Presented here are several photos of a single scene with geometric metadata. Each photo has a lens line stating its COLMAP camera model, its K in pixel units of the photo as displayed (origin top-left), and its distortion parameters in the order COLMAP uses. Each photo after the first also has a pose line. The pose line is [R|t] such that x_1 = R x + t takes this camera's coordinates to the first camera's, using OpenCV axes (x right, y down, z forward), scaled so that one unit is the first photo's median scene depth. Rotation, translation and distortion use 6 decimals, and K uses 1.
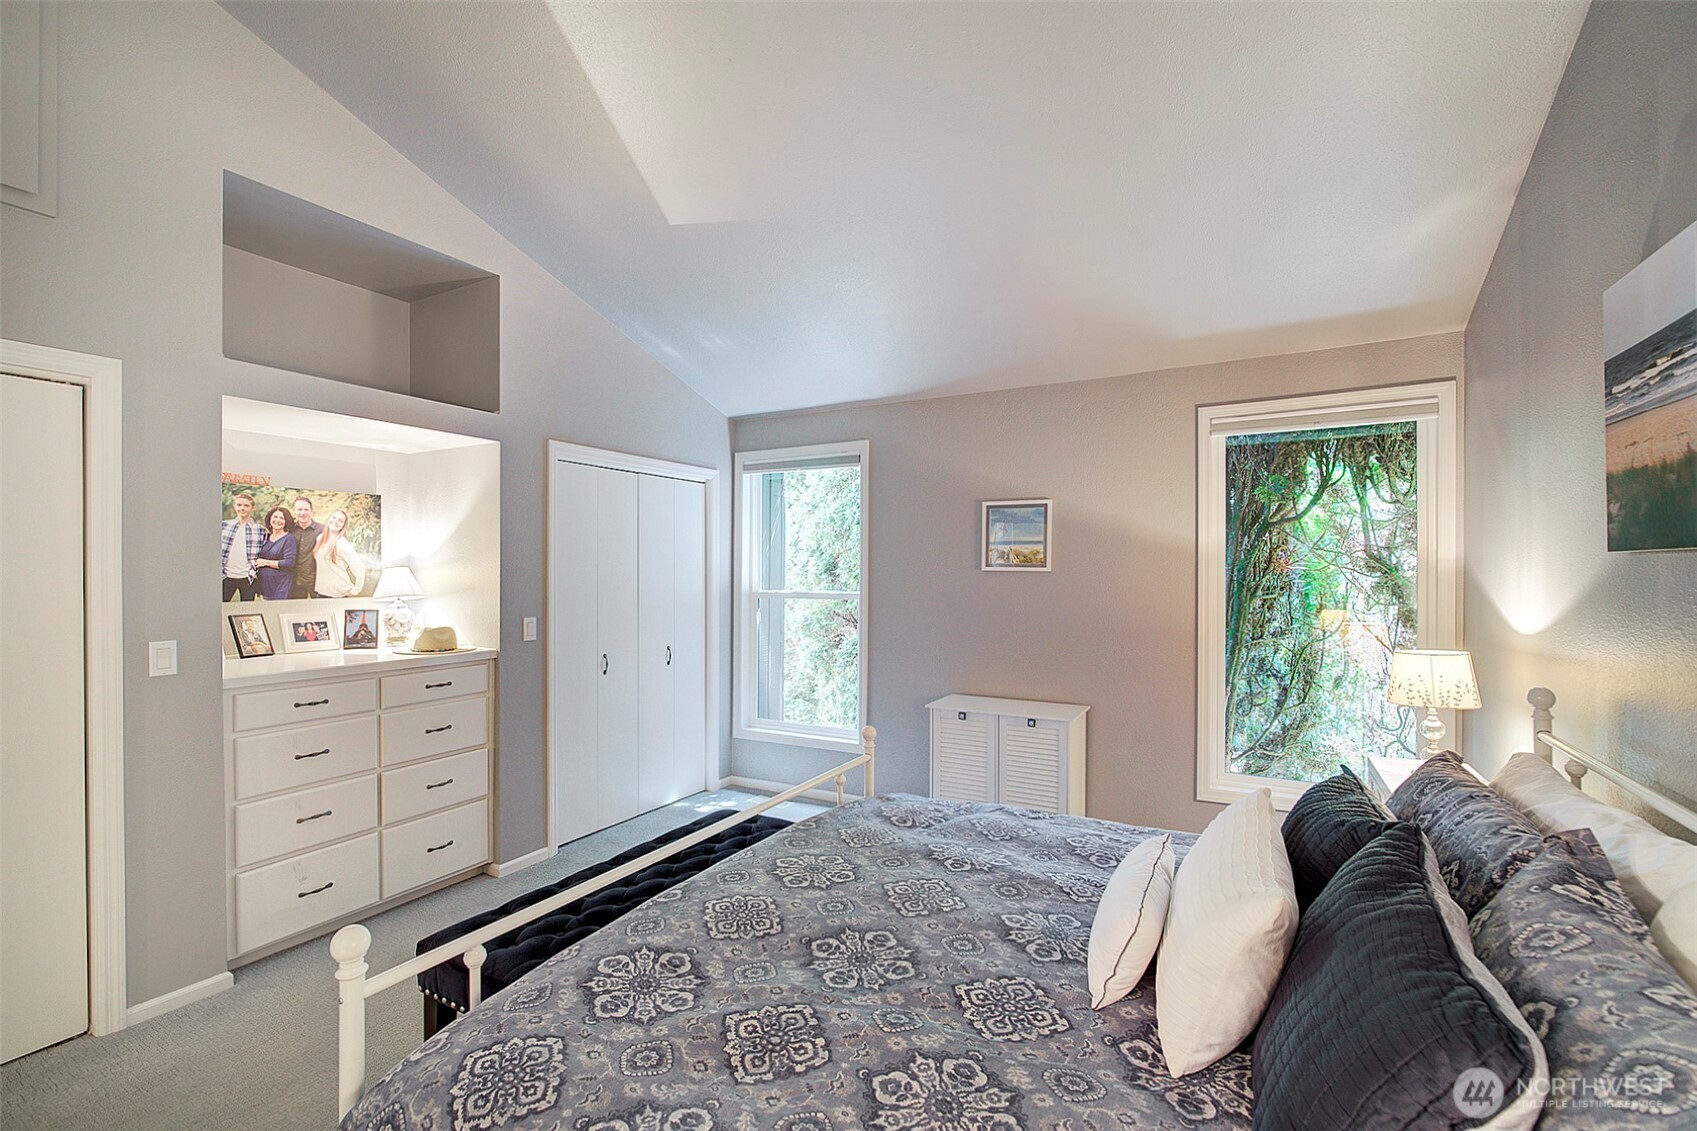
lens RADIAL K [[726.2, 0, 848.6], [0, 726.2, 570.4], [0, 0, 1]] dist [-0.016810, 0.003072]
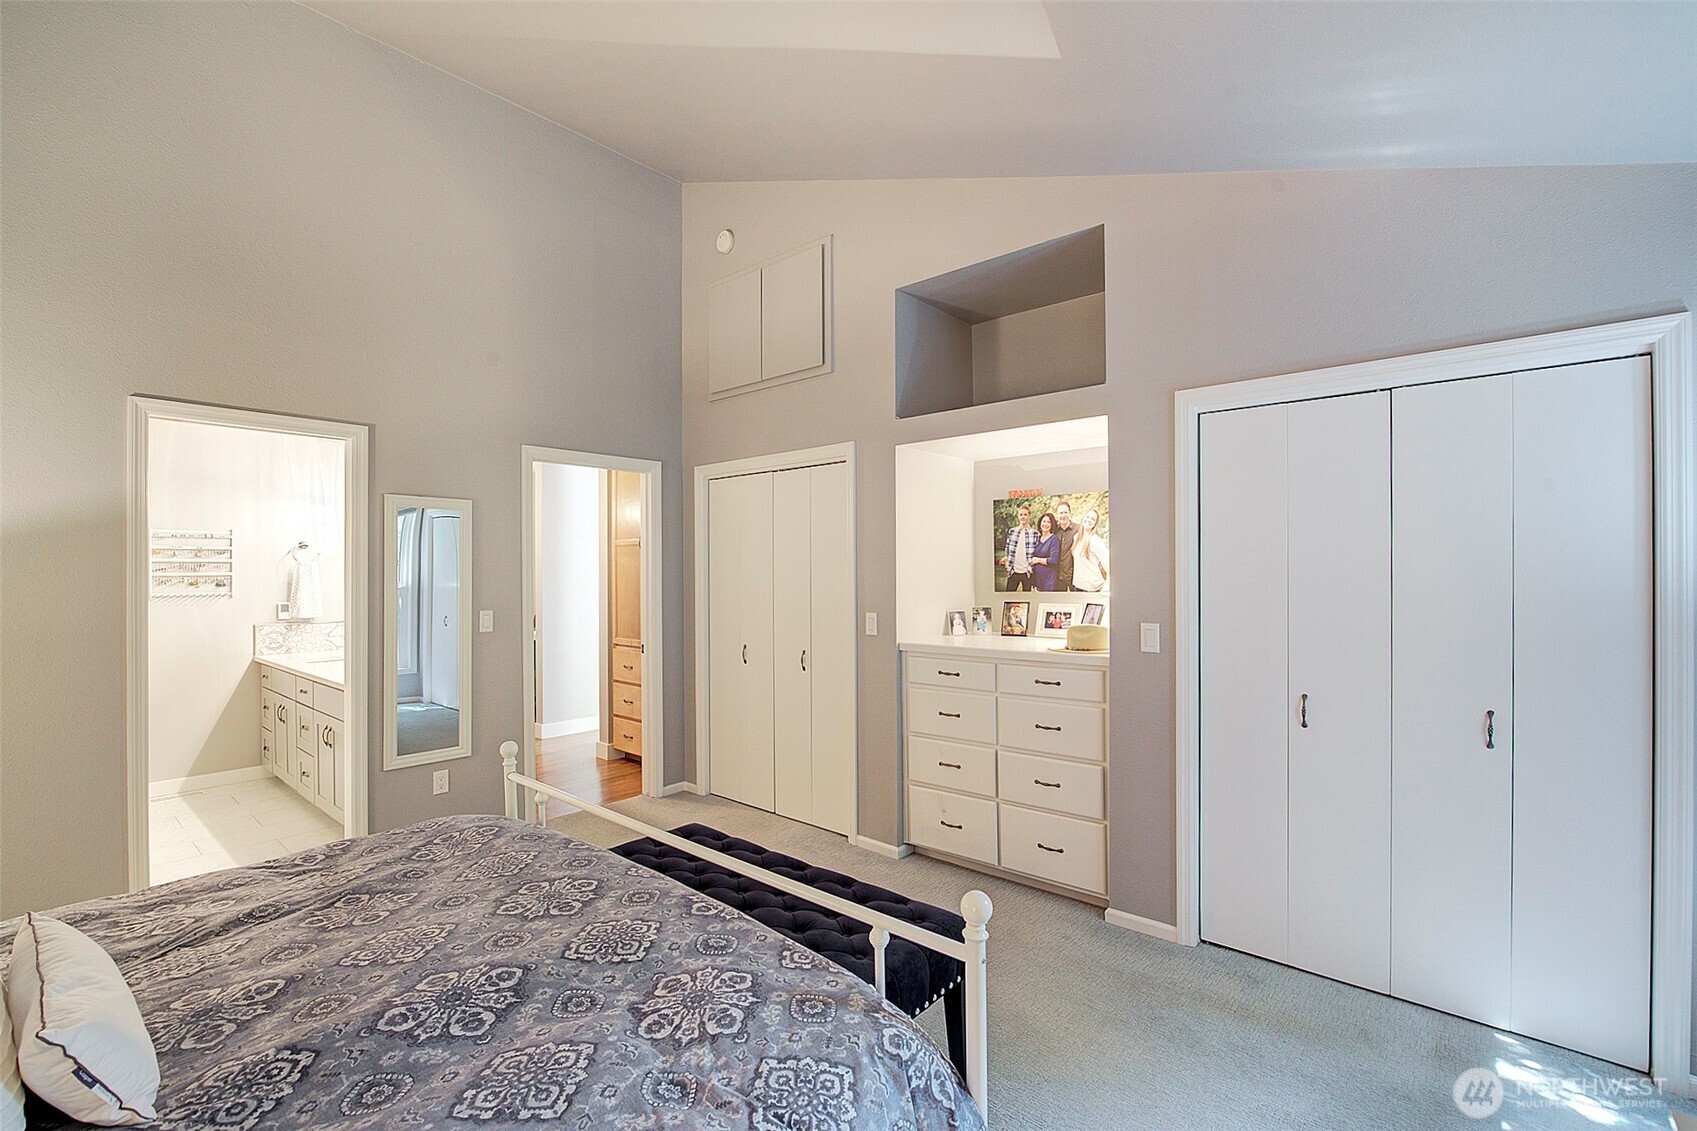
lens RADIAL K [[726.2, 0, 854.5], [0, 726.2, 566.5], [0, 0, 1]] dist [-0.016810, 0.003072]
pose [[-0.174446, -0.003408, -0.984661, 0.440961], [0.006147, 0.999971, -0.004550, 0.003587], [0.984648, -0.006847, -0.174420, 0.901700]]
